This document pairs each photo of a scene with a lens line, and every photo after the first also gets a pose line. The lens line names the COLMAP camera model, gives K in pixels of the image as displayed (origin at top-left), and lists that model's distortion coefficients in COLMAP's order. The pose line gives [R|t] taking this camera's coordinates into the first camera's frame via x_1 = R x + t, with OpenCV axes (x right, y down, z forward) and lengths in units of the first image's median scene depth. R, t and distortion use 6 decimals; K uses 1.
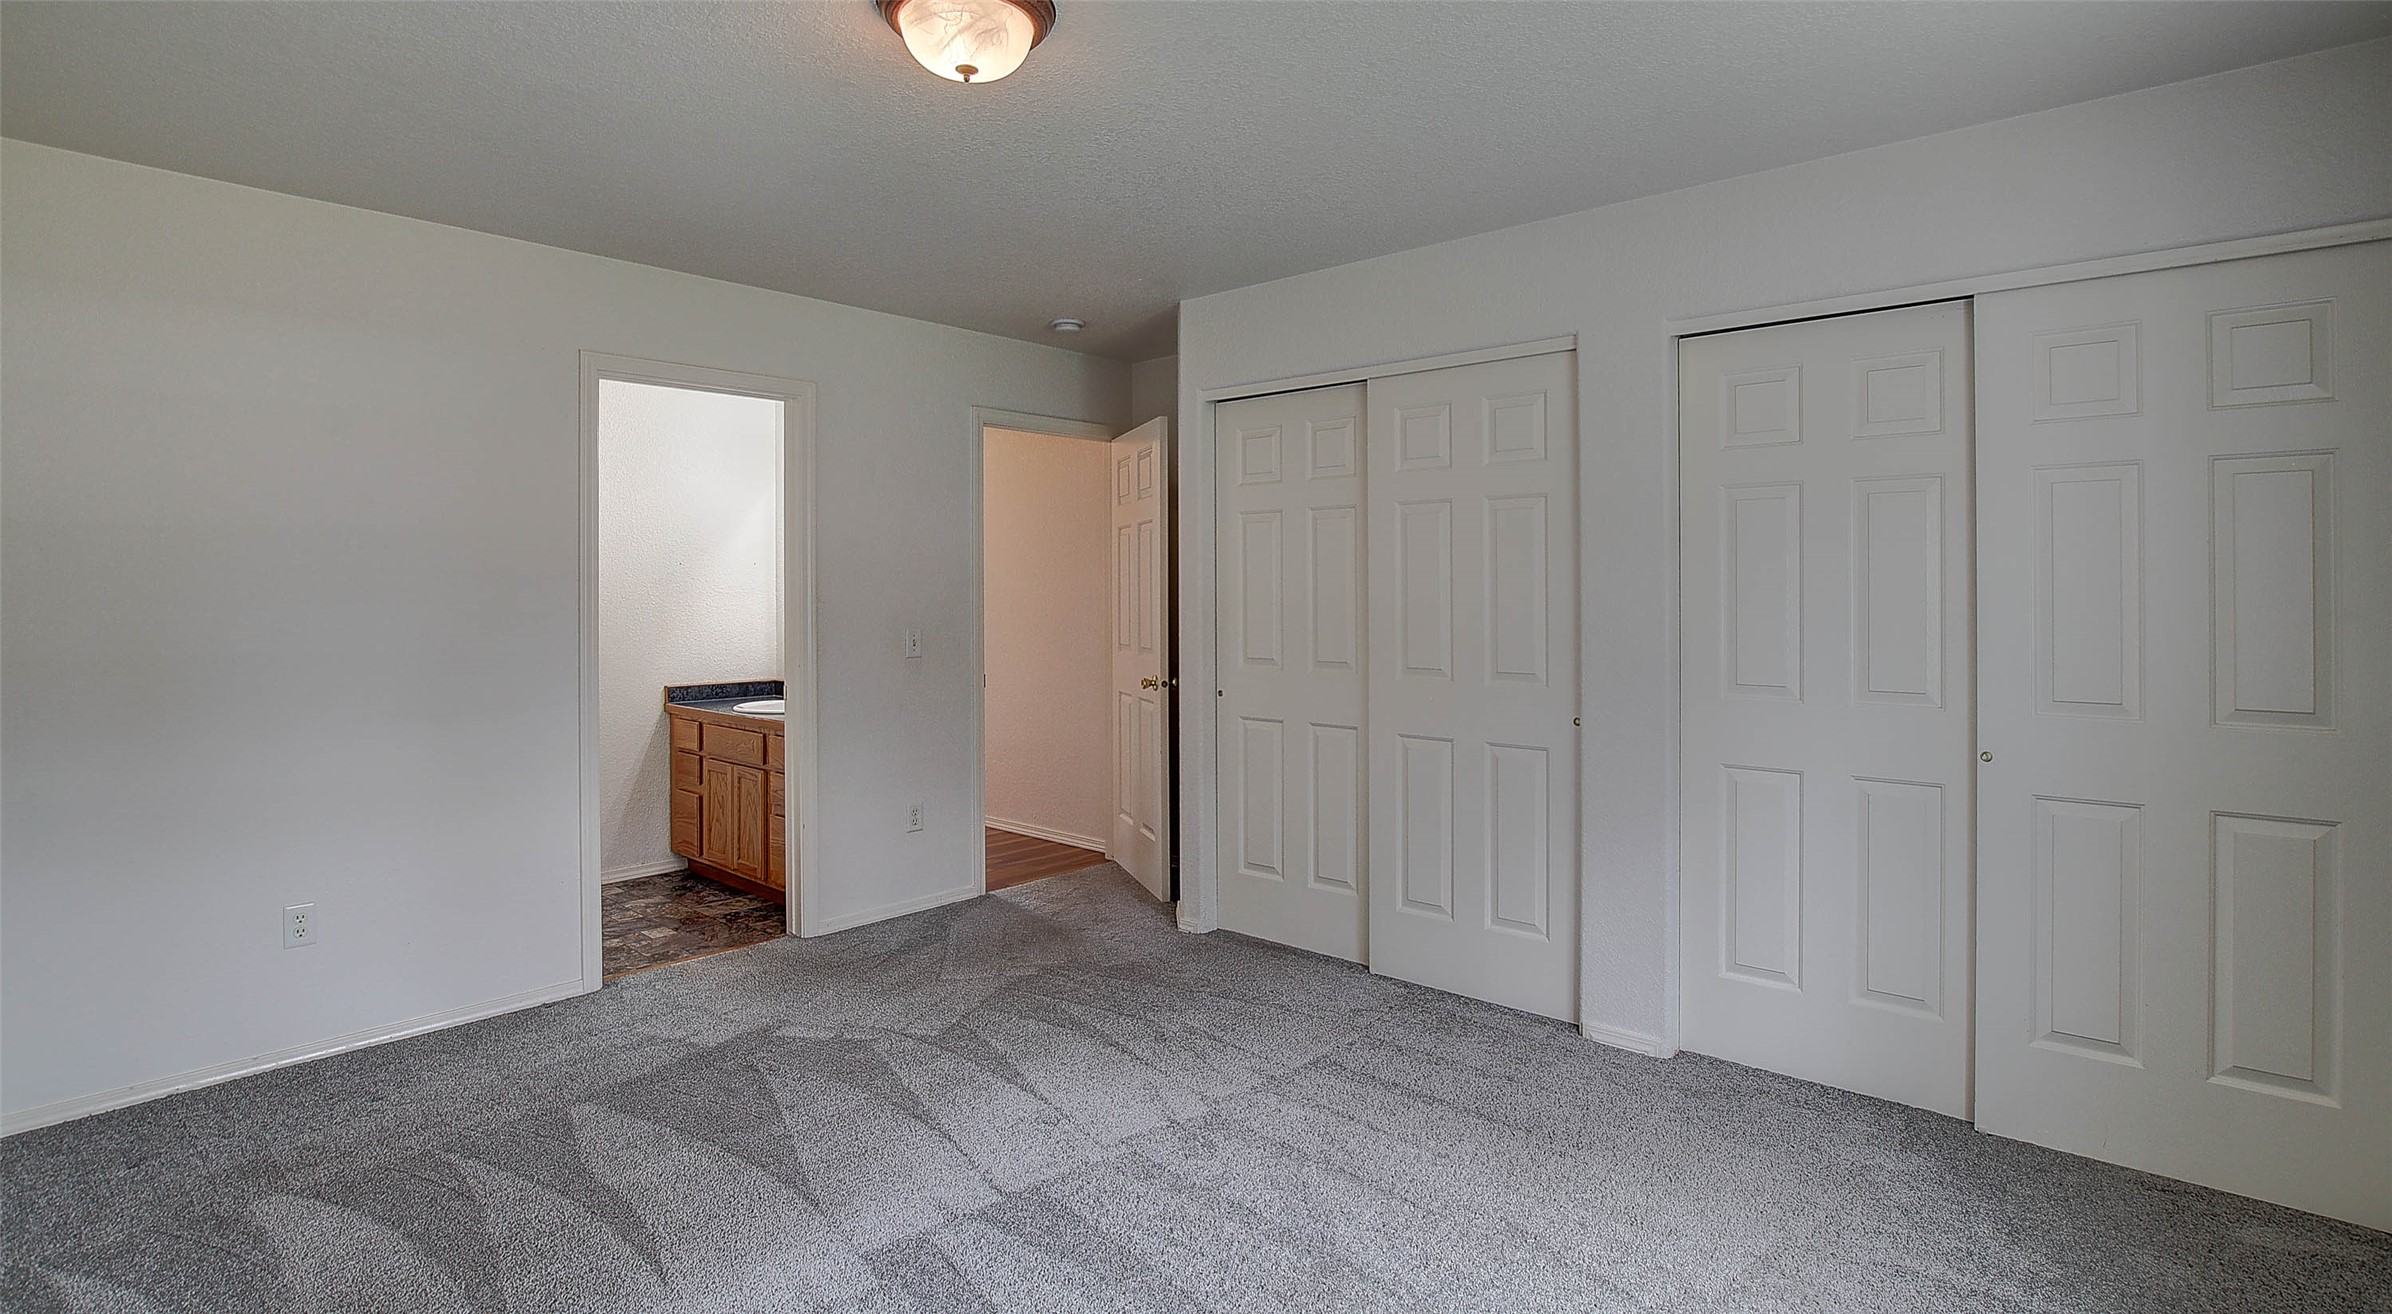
lens RADIAL K [[1158.7, 0, 1282.3], [0, 1158.7, 593.7], [0, 0, 1]] dist [0.002542, -0.000076]
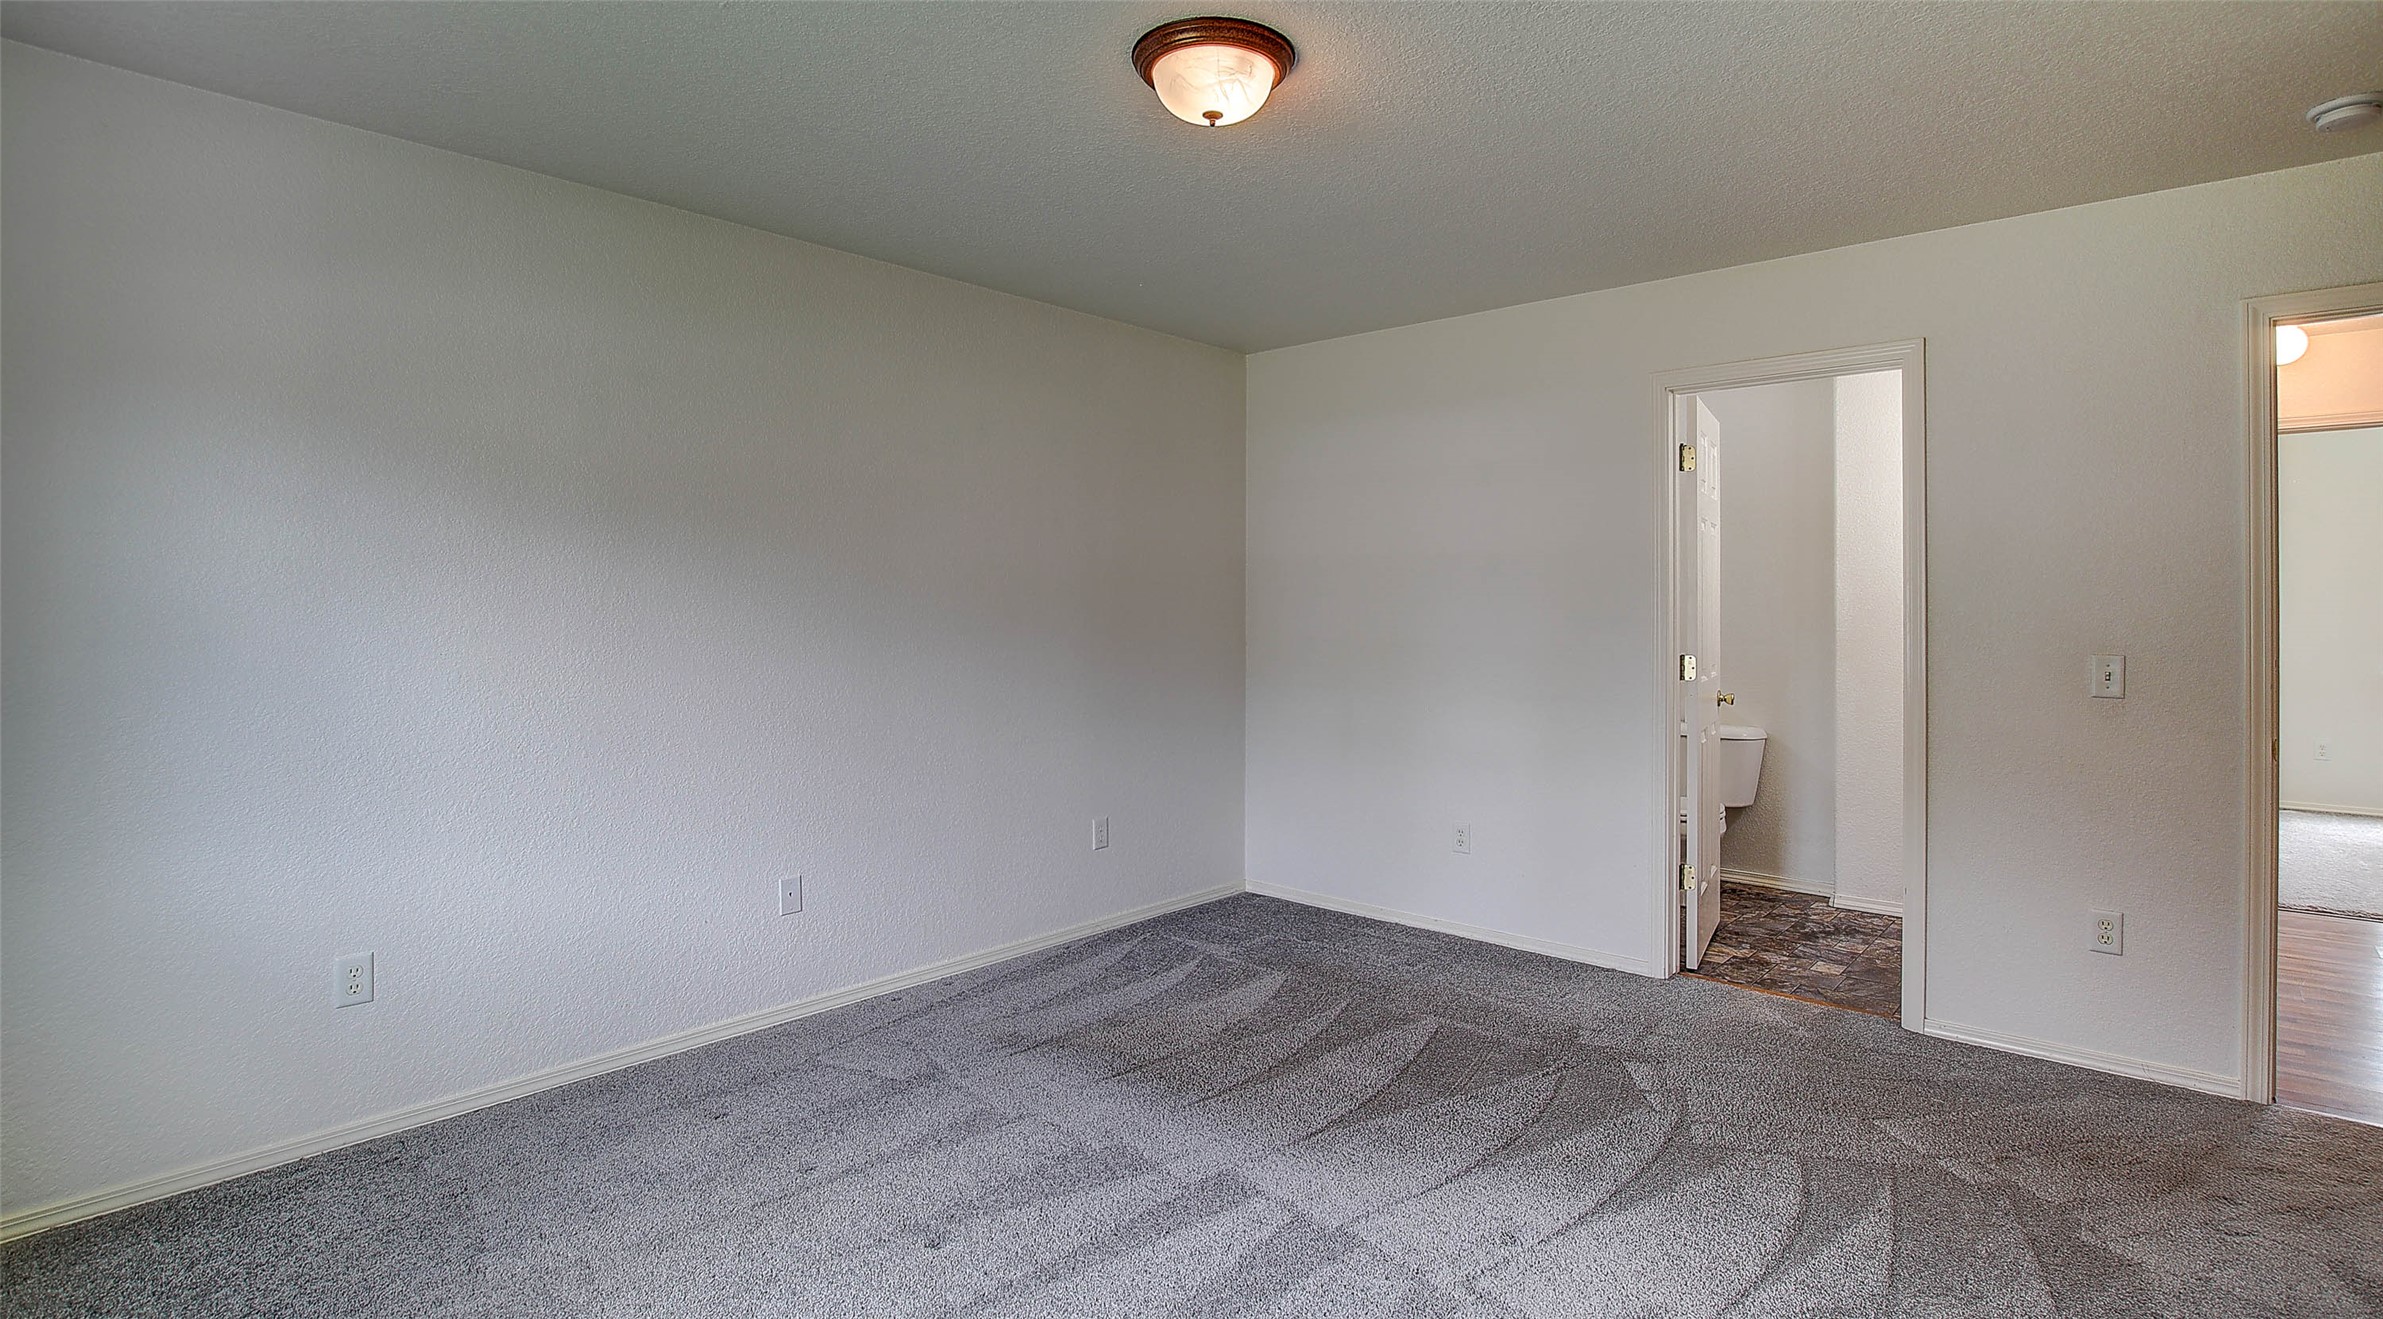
lens RADIAL K [[1199.5, 0, 1193.6], [0, 1199.5, 602.3], [0, 0, 1]] dist [-0.003962, -0.000919]
pose [[-0.046765, 0.002474, -0.998903, 0.527940], [-0.005393, 0.999982, 0.002729, 0.000317], [0.998891, 0.005515, -0.046751, 0.646431]]
